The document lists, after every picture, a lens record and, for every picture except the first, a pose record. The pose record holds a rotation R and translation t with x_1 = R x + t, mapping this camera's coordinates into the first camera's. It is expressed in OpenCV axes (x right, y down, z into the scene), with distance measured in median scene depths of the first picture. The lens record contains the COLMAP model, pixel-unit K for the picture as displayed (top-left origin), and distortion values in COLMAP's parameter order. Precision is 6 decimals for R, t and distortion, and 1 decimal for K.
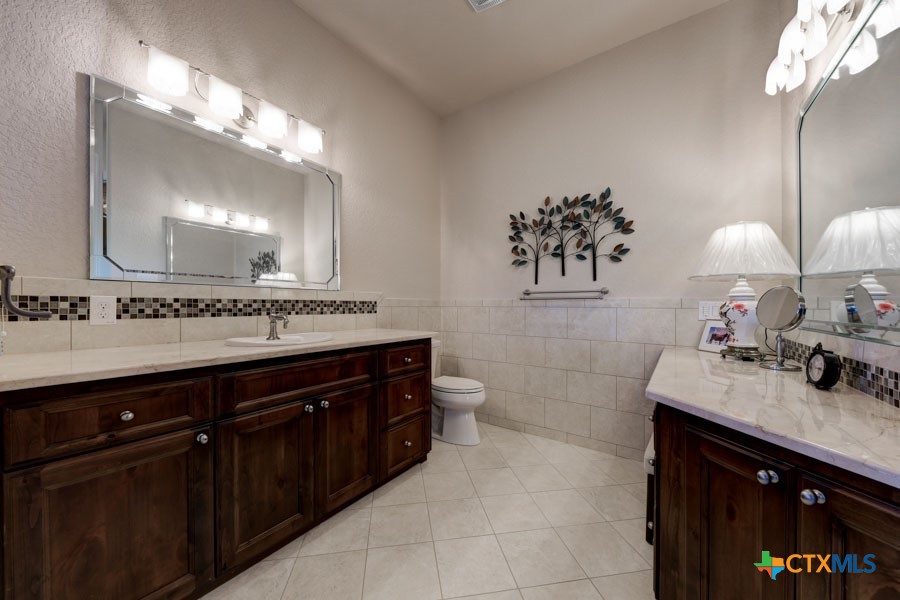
lens RADIAL K [[323.3, 0, 451.8], [0, 323.3, 310.2], [0, 0, 1]] dist [0.006241, -0.000710]
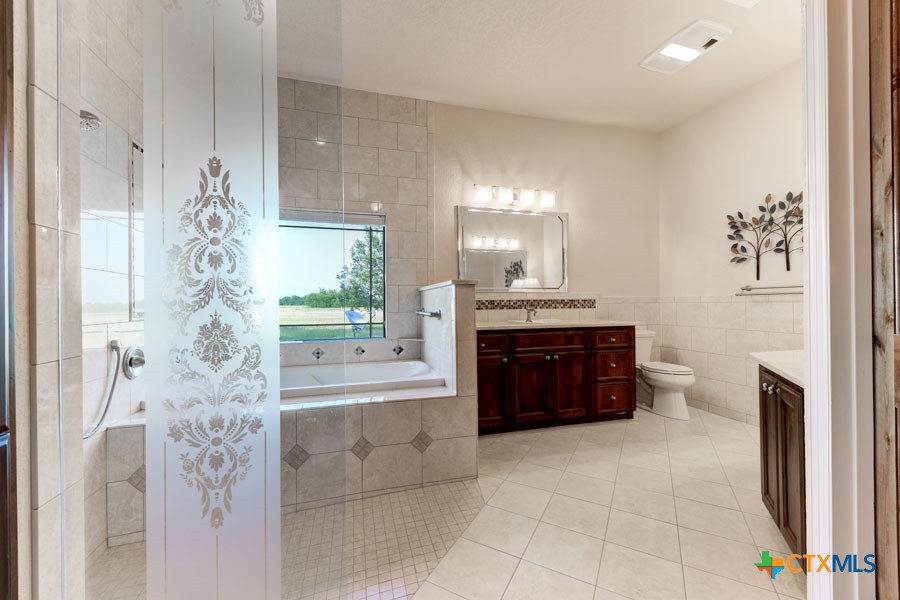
lens RADIAL K [[329.0, 0, 451.8], [0, 329.0, 301.6], [0, 0, 1]] dist [0.002277, -0.000092]
pose [[0.764228, -0.014005, -0.644794, 0.207785], [0.002195, 0.999815, -0.019115, 0.007765], [0.644942, 0.013193, 0.764117, -0.463664]]
